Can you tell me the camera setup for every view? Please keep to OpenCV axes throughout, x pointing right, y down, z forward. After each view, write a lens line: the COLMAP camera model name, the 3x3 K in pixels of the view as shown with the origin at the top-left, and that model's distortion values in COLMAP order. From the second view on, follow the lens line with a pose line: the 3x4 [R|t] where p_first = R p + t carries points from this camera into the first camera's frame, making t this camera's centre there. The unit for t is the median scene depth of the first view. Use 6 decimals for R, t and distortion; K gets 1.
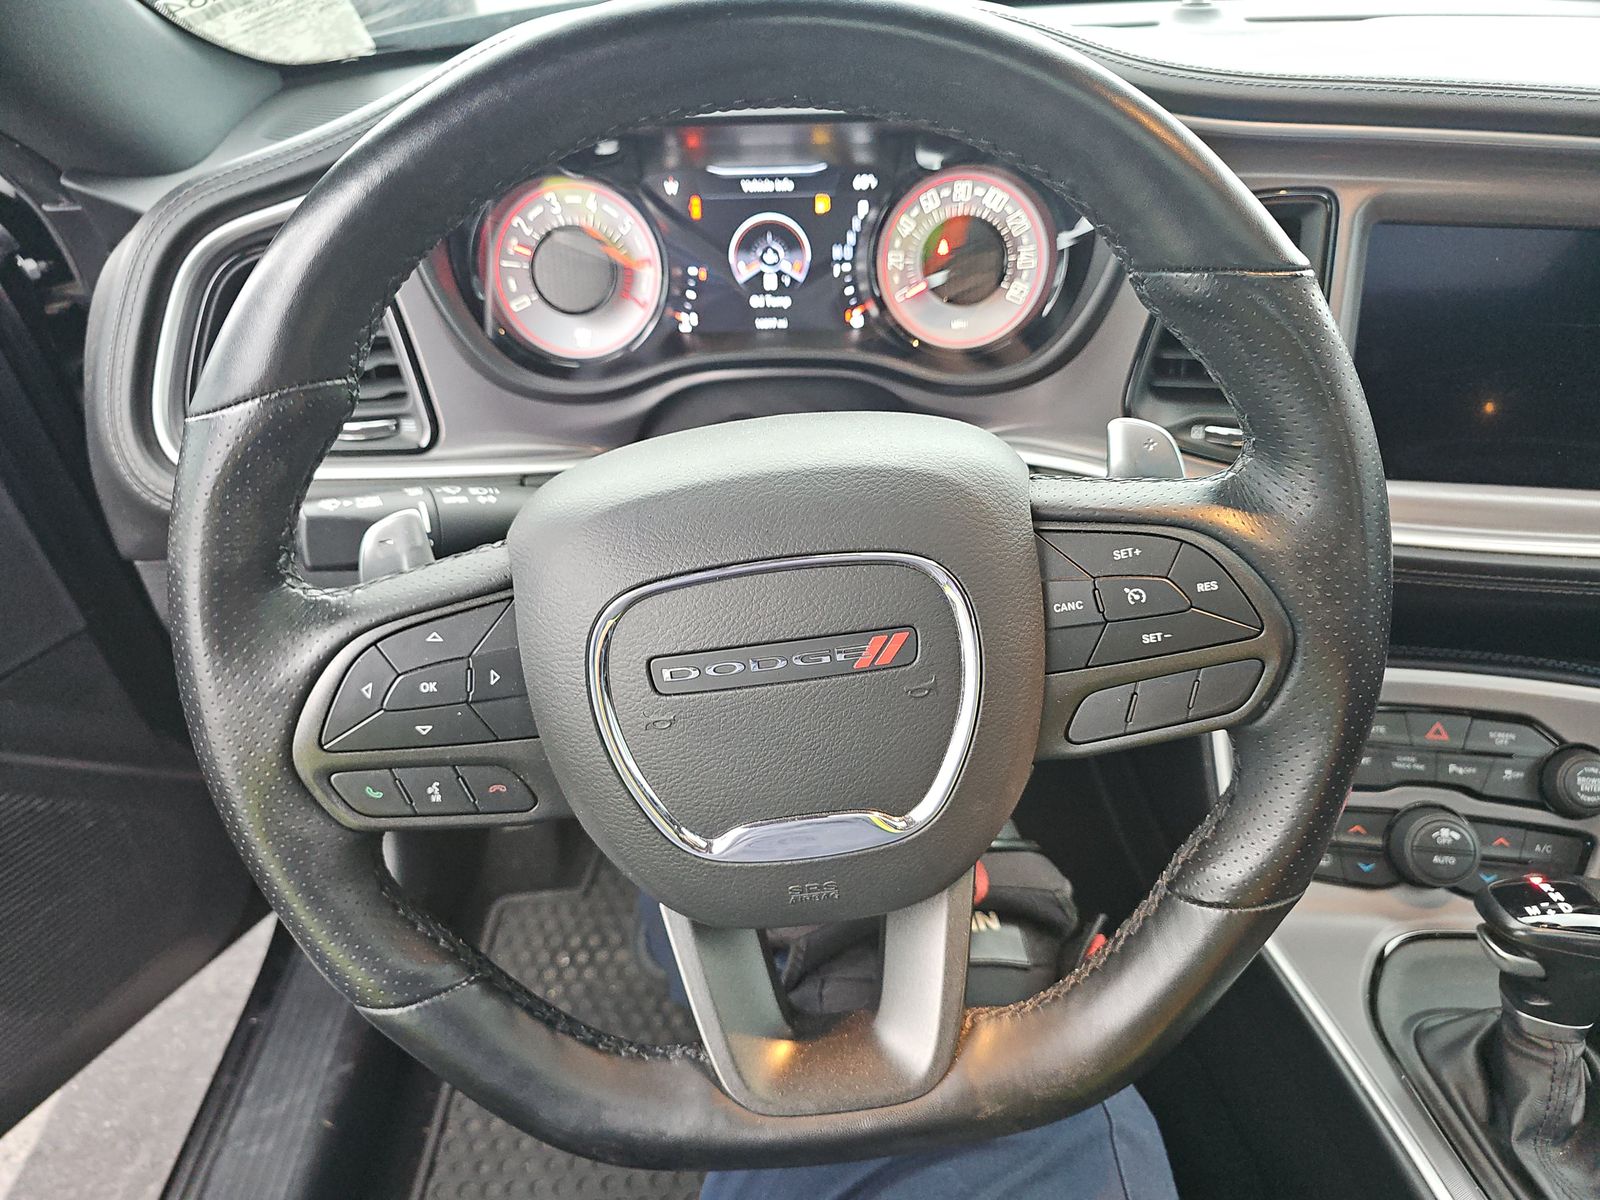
lens RADIAL K [[1065.8, 0, 800.5], [0, 1065.8, 603.0], [0, 0, 1]] dist [0.012321, -0.013154]
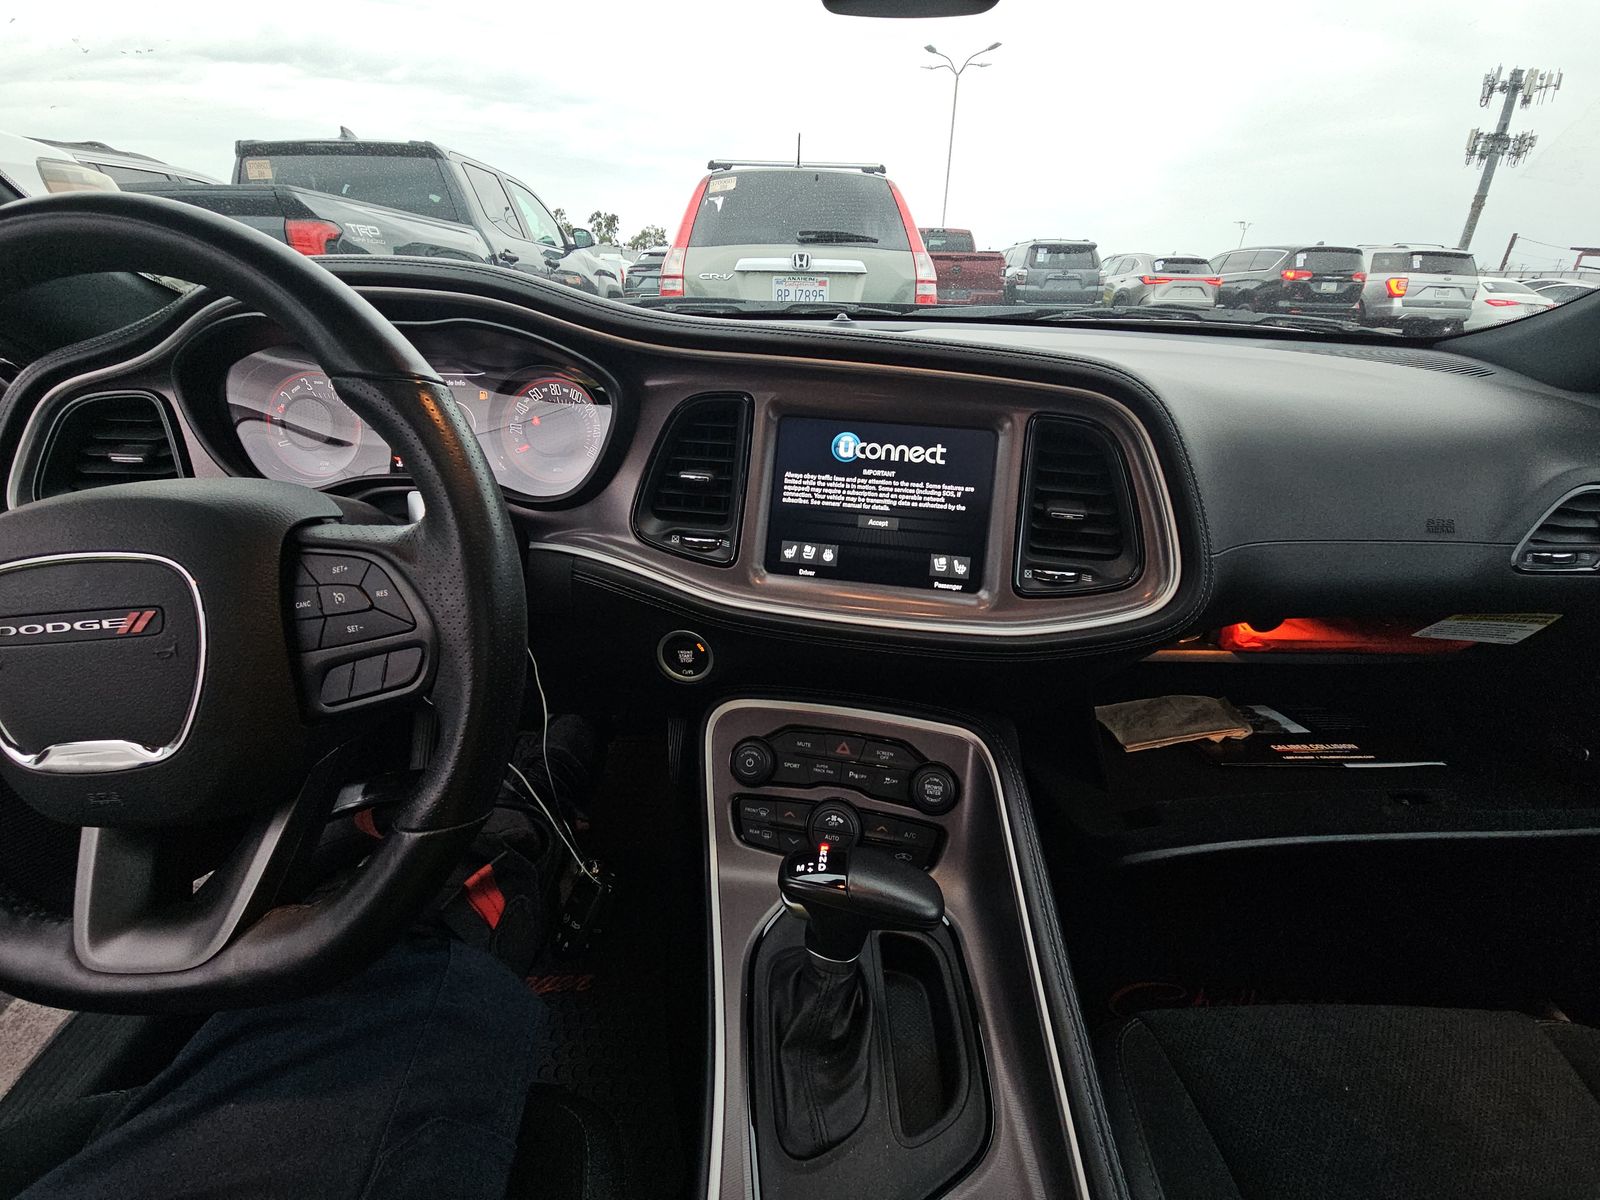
lens RADIAL K [[641.5, 0, 797.6], [0, 641.5, 596.7], [0, 0, 1]] dist [-0.012831, -0.000271]
pose [[0.998184, 0.049651, -0.034112, 0.579359], [-0.054241, 0.987135, -0.150407, 0.052513], [0.026205, 0.151985, 0.988035, 0.098017]]
